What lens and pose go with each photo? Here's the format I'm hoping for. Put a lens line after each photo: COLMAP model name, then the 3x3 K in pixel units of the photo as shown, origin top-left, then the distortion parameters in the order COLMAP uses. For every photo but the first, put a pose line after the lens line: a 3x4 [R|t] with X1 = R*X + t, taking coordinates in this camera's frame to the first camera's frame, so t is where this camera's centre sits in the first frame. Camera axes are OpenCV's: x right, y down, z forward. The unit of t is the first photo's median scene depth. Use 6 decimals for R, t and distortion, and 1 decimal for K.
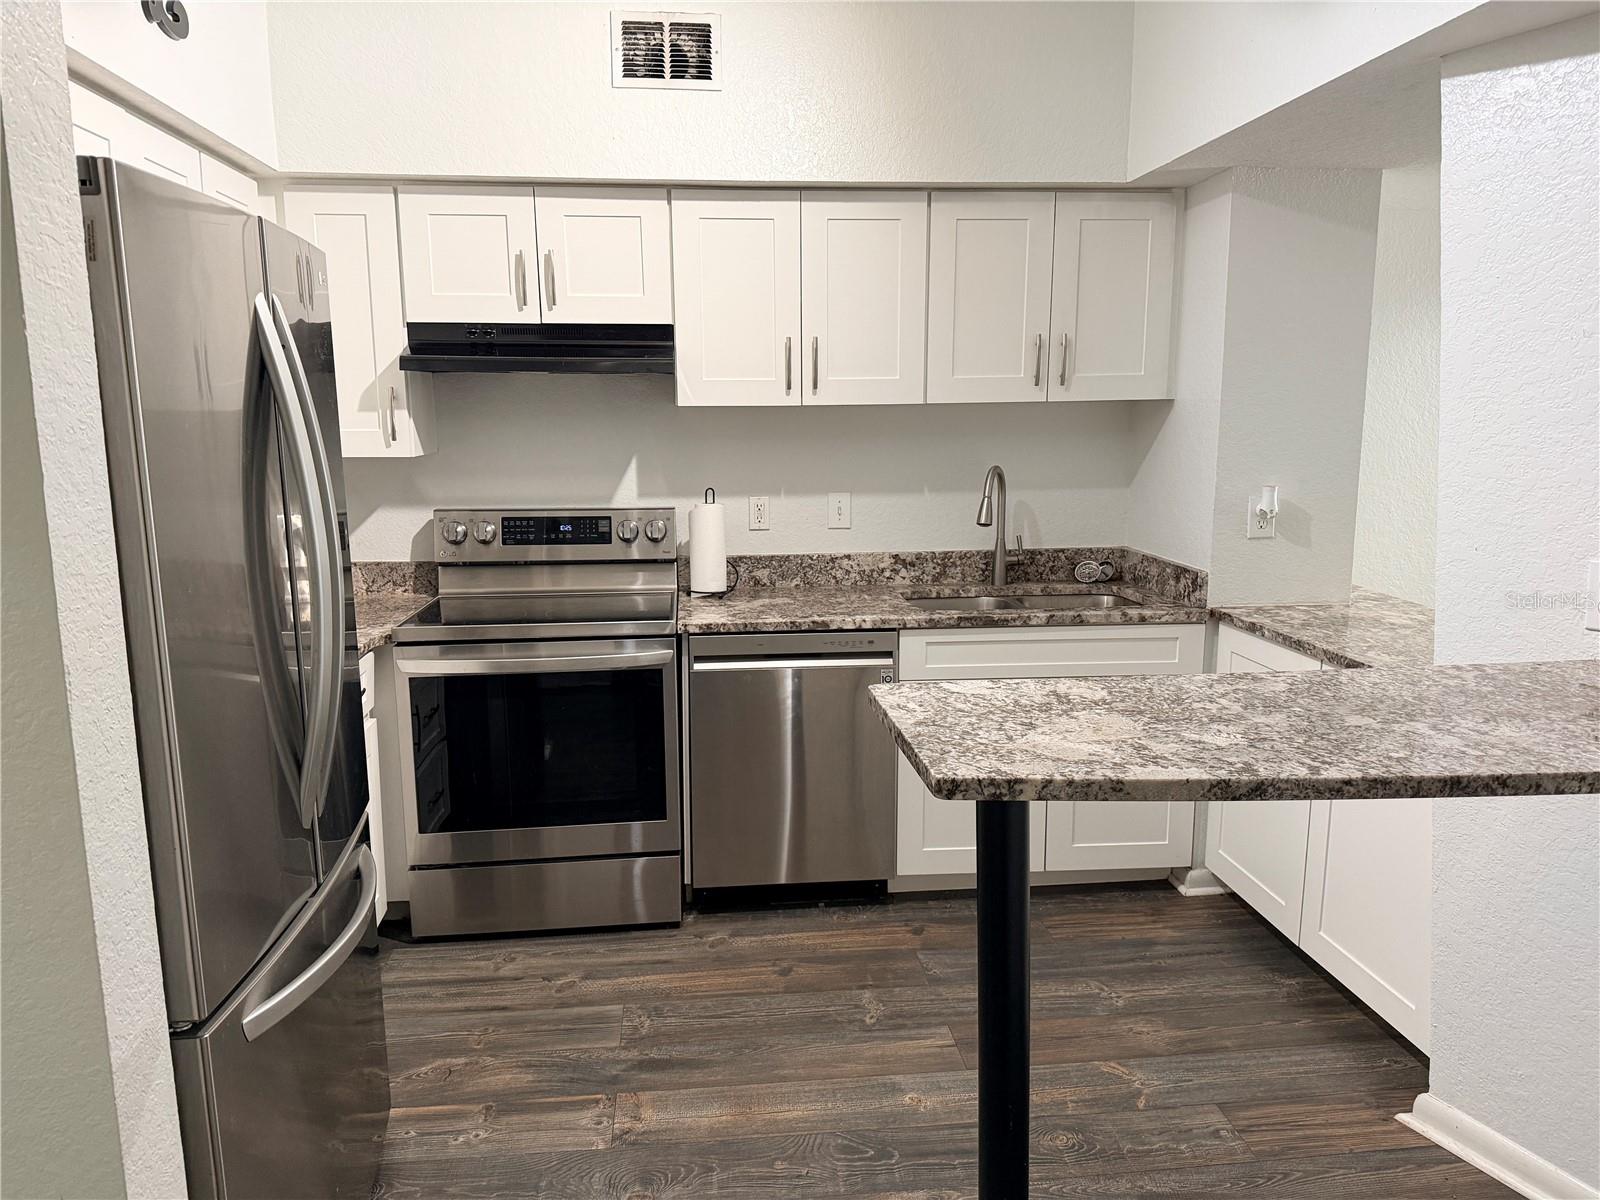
lens RADIAL K [[1113.3, 0, 800.0], [0, 1113.3, 600.0], [0, 0, 1]] dist [0.142516, -0.268261]
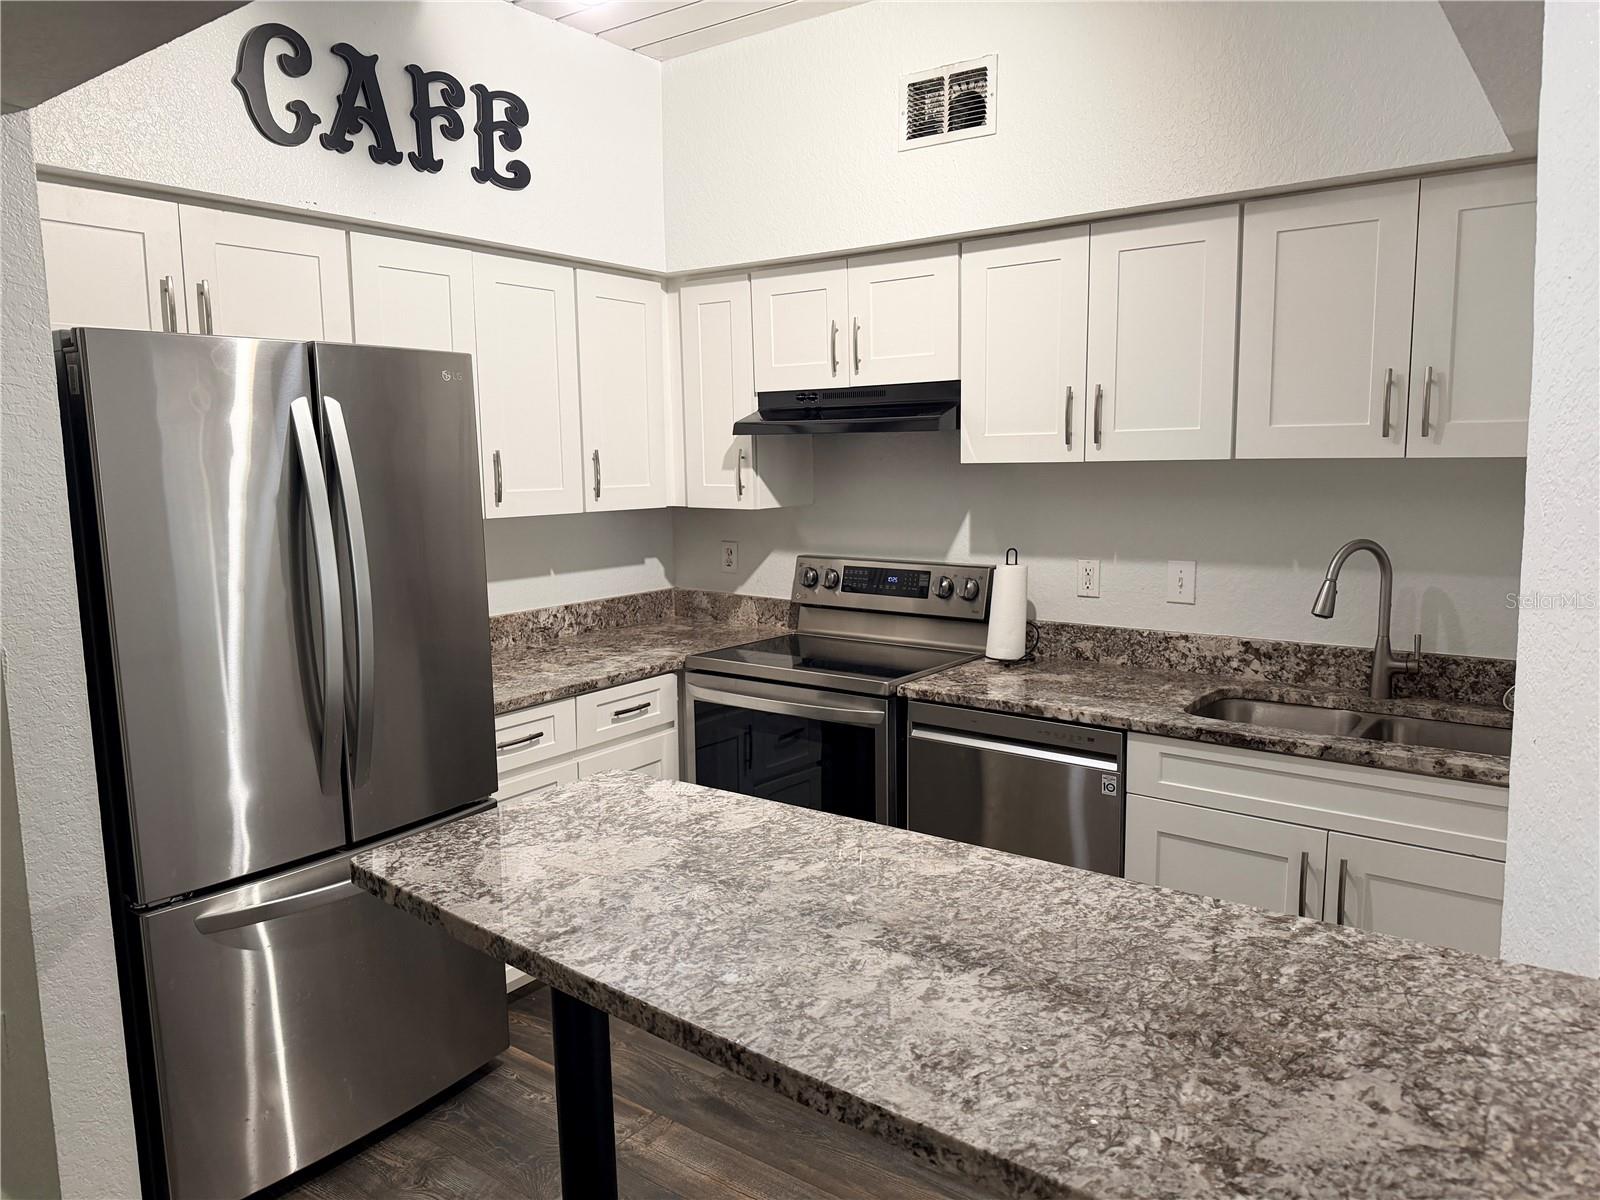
lens RADIAL K [[1113.3, 0, 800.0], [0, 1113.3, 600.0], [0, 0, 1]] dist [0.142516, -0.268261]
pose [[0.740691, 0.086613, -0.666239, 0.447693], [-0.104566, 0.994433, 0.013027, -0.054611], [0.663658, 0.060017, 0.745624, 0.198548]]
